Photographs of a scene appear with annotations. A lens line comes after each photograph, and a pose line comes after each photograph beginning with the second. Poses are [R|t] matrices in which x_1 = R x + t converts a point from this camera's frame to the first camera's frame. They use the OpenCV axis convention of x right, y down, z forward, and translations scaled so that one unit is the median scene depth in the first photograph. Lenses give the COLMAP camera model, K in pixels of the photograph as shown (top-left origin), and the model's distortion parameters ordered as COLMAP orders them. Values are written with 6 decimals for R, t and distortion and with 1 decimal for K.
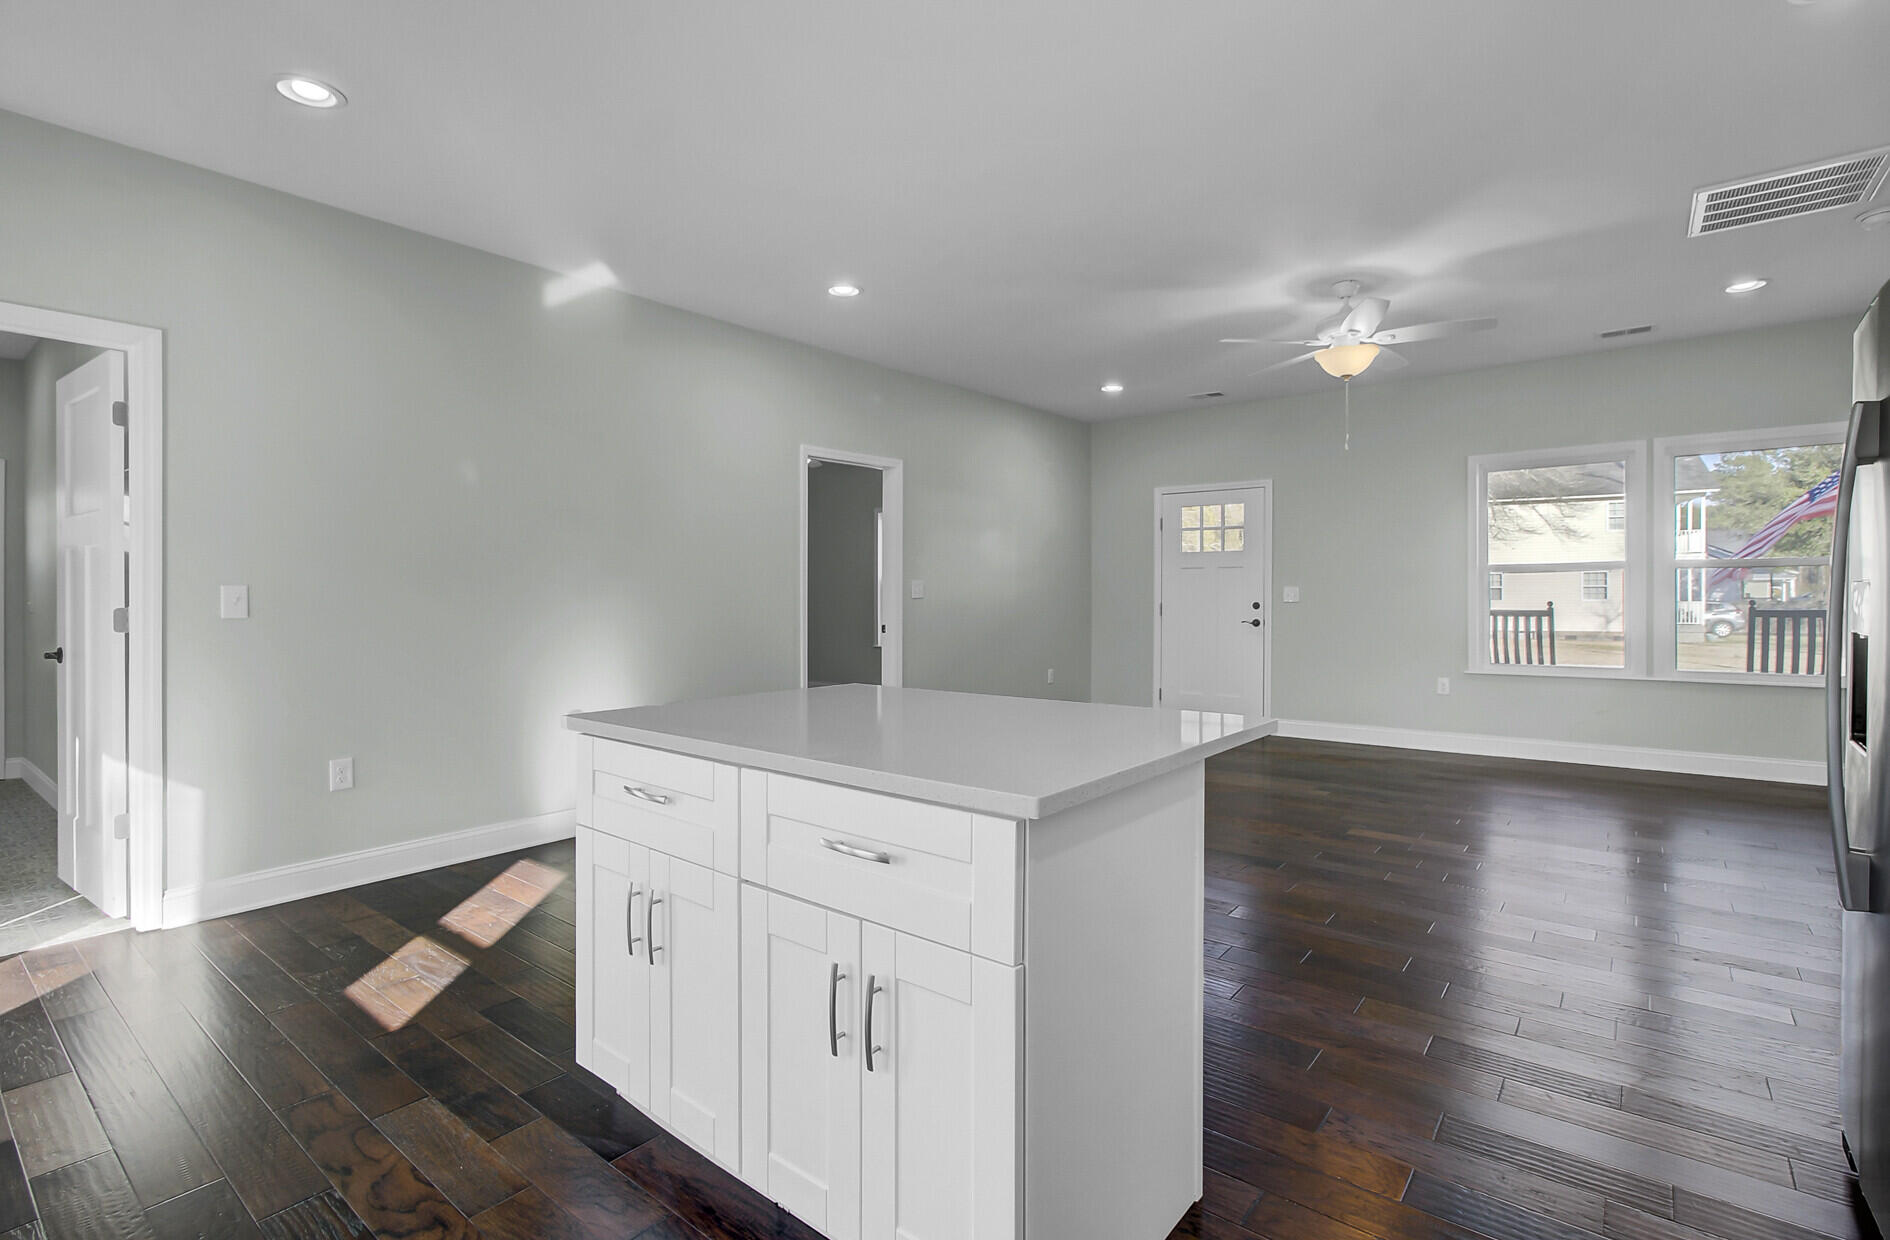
lens RADIAL K [[905.5, 0, 970.9], [0, 905.5, 589.8], [0, 0, 1]] dist [0.036463, 0.000216]
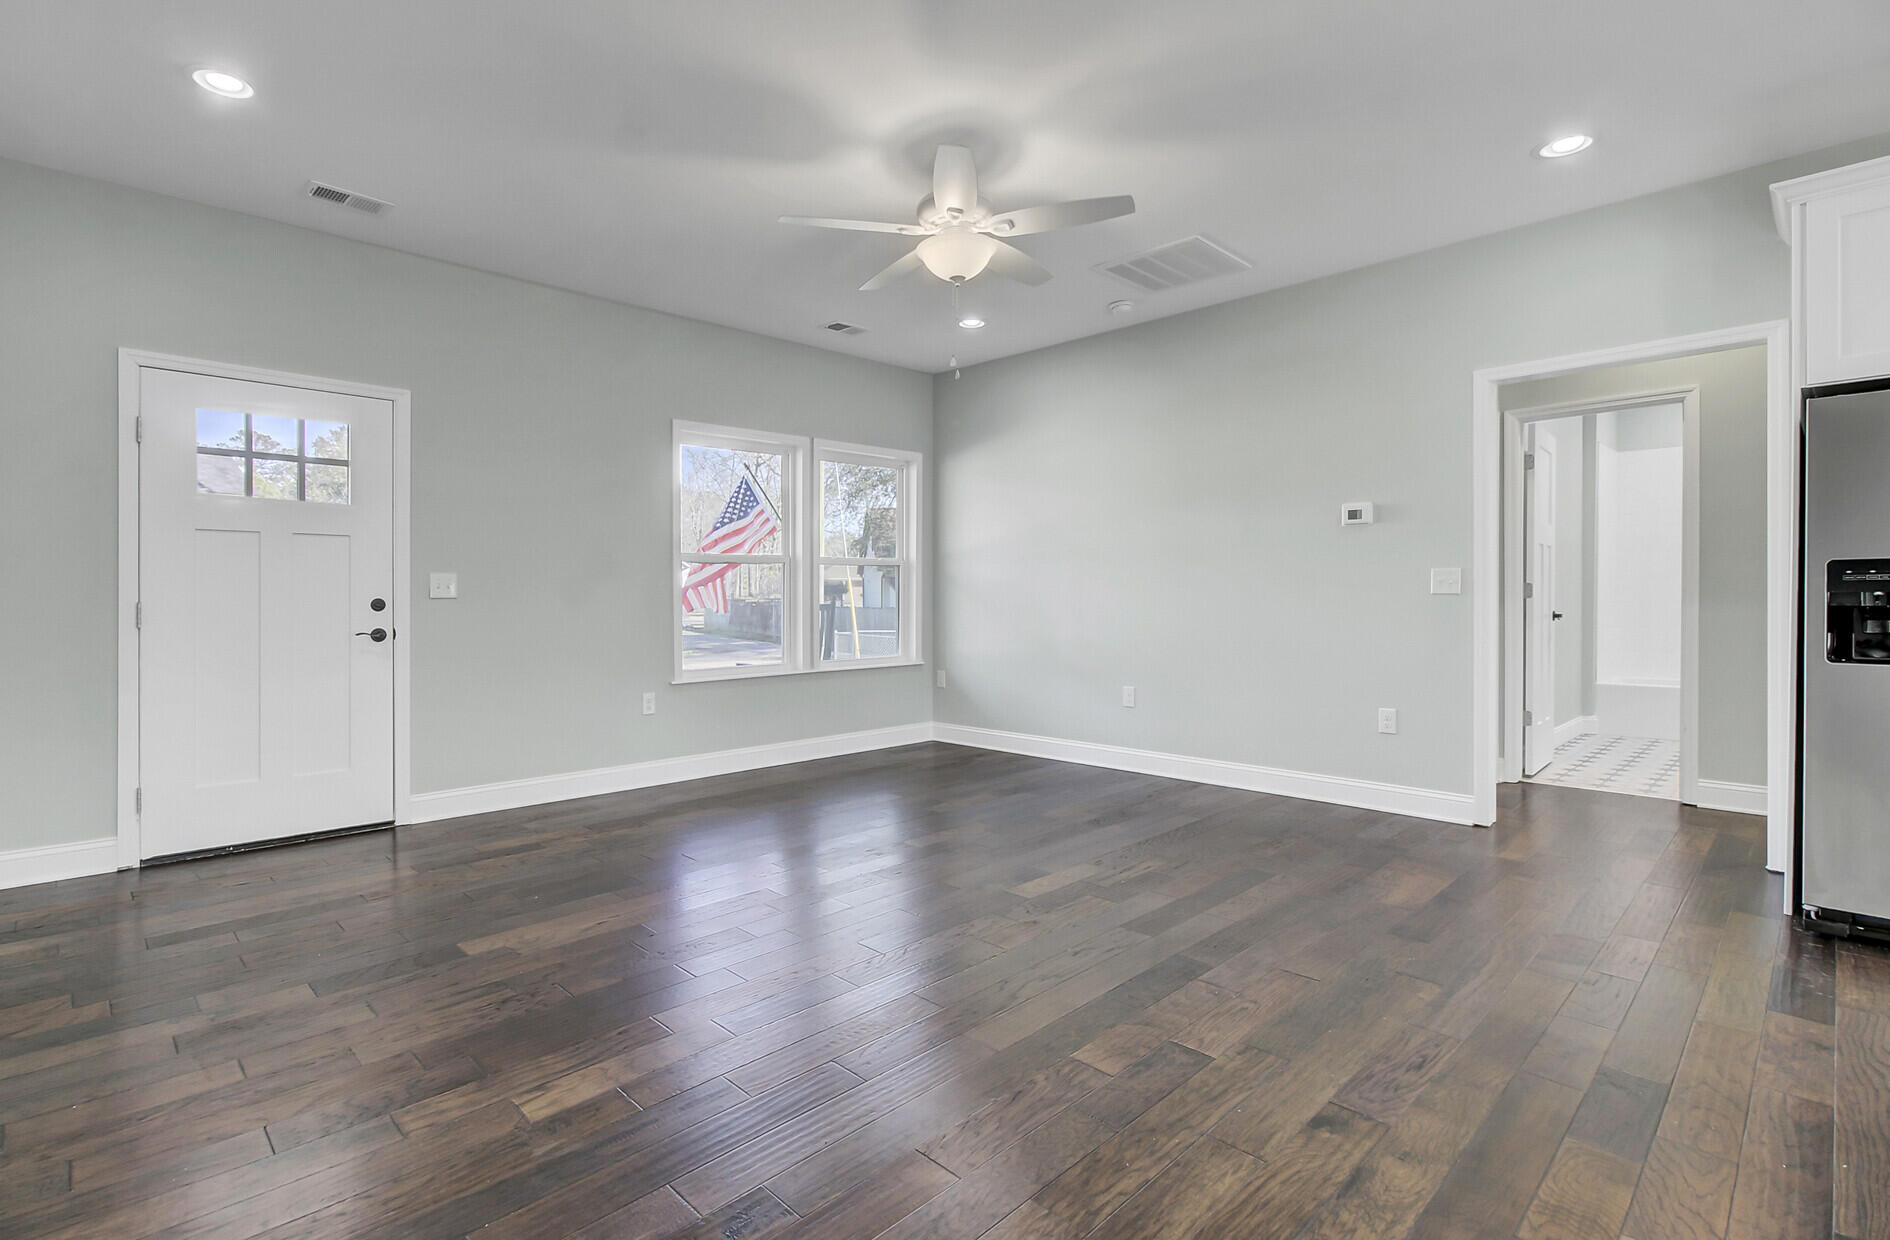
lens RADIAL K [[896.4, 0, 927.1], [0, 896.4, 604.4], [0, 0, 1]] dist [-0.002148, -0.000210]
pose [[0.160632, -0.001505, 0.987013, -0.189631], [-0.001917, 0.999996, 0.001837, 0.015790], [-0.987012, -0.002187, 0.160629, 0.581537]]
